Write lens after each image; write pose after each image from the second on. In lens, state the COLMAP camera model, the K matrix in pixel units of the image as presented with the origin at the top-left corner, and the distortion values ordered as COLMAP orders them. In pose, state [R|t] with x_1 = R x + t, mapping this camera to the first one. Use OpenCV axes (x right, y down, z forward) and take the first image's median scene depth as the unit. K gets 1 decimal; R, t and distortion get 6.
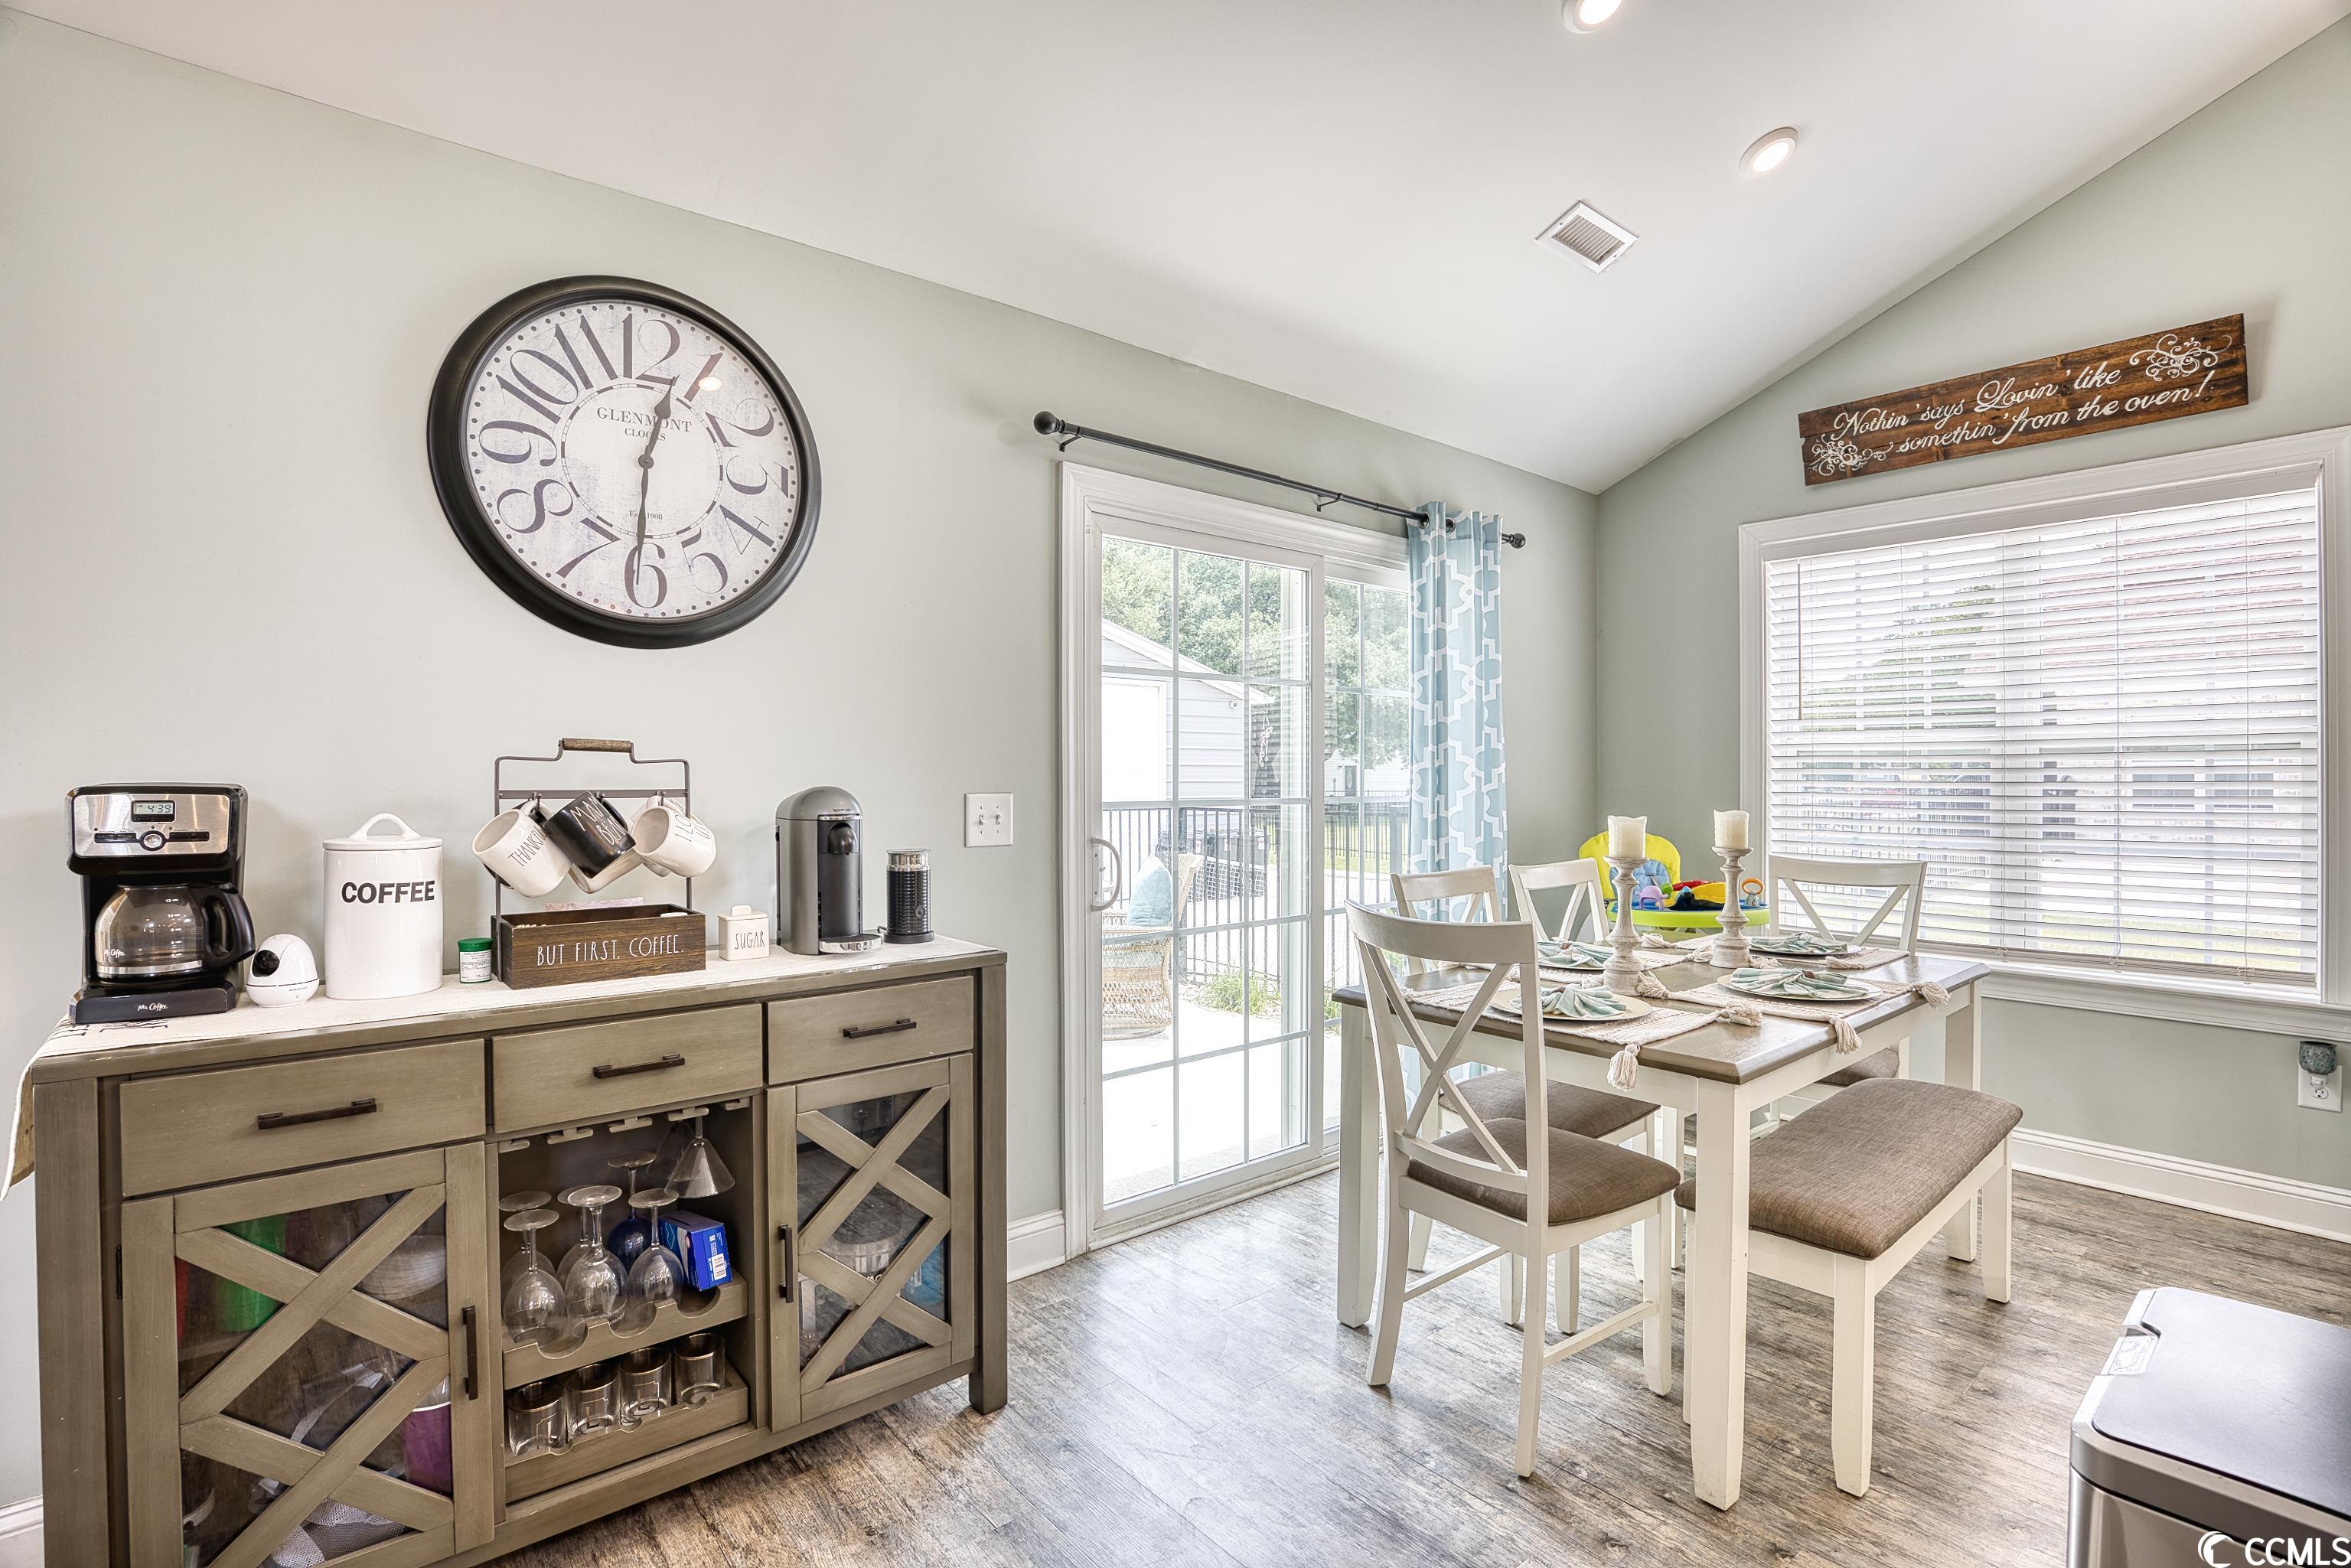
lens RADIAL K [[1088.5, 0, 1169.8], [0, 1088.5, 768.9], [0, 0, 1]] dist [-0.063800, 0.015705]
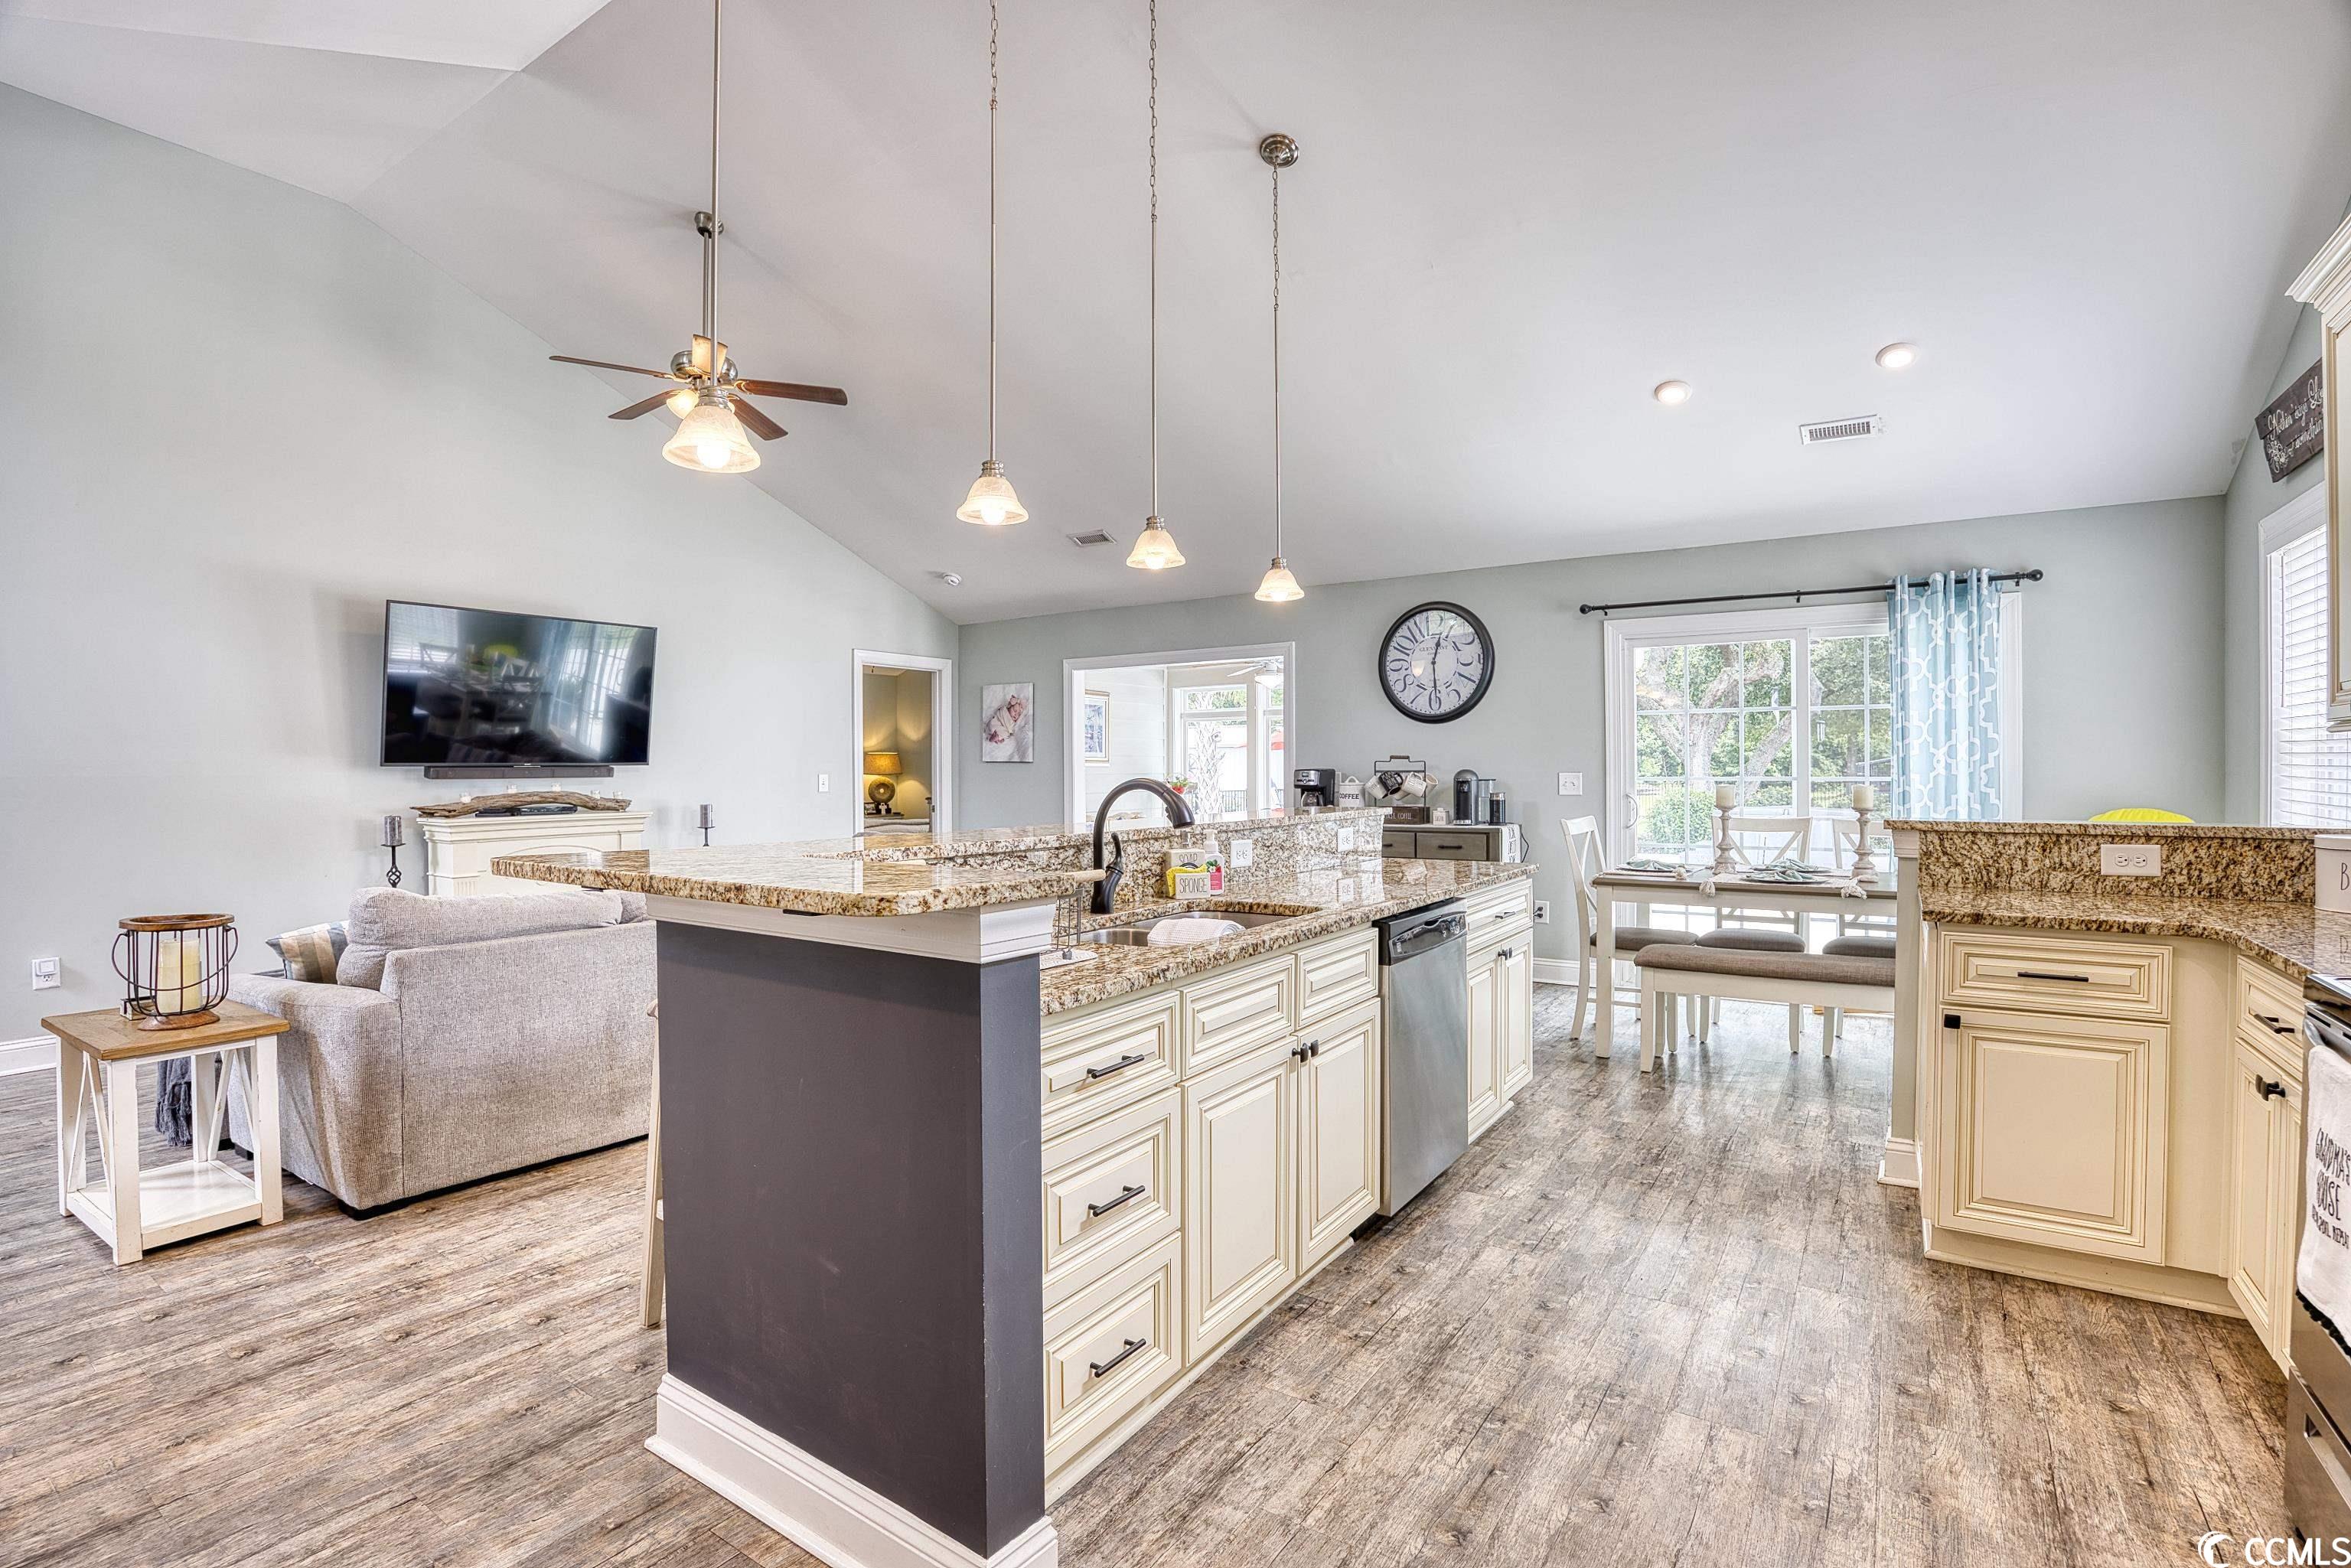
lens RADIAL K [[1088.5, 0, 1165.3], [0, 1088.5, 777.0], [0, 0, 1]] dist [-0.063800, 0.015705]
pose [[0.273229, 0.006265, -0.961929, 2.263100], [0.012693, 0.999868, 0.010117, -0.001894], [0.961865, -0.014974, 0.273114, -0.583670]]
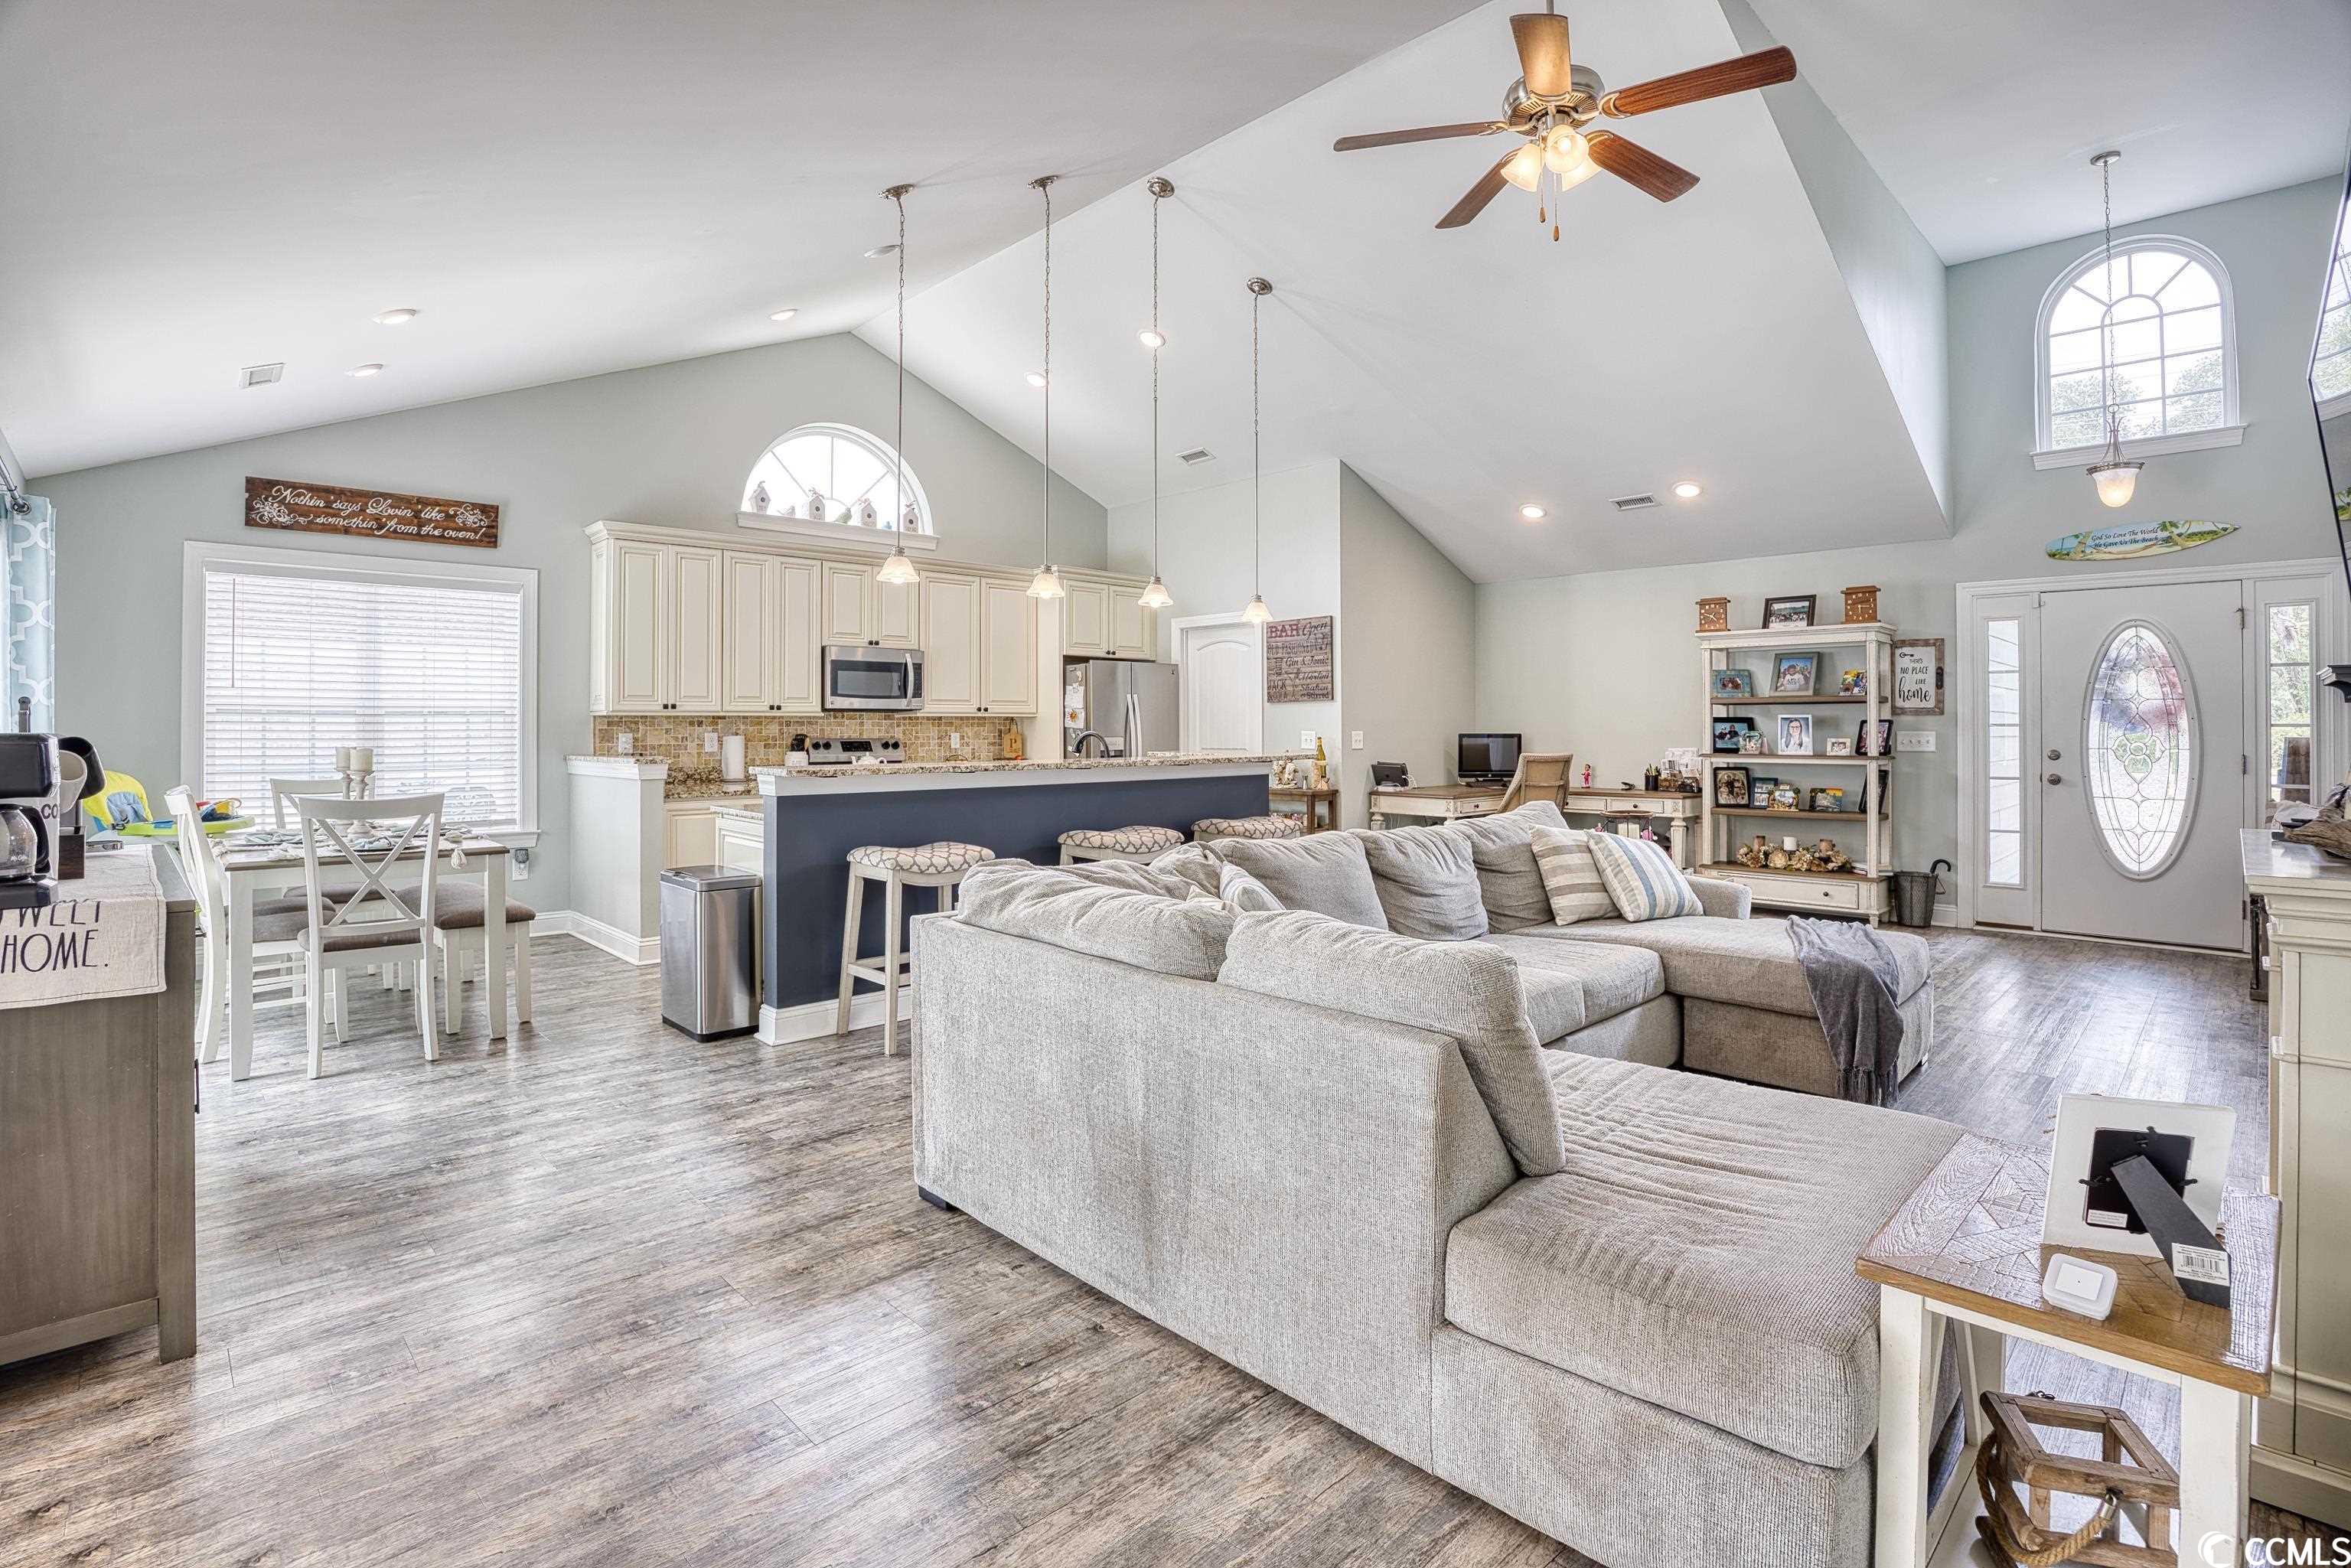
lens RADIAL K [[1088.5, 0, 1176.9], [0, 1088.5, 716.3], [0, 0, 1]] dist [-0.063800, 0.015705]
pose [[-0.078554, 0.008095, 0.996877, -1.629410], [-0.007538, 0.999934, -0.008714, -0.007007], [-0.996881, -0.008199, -0.078488, -0.282328]]
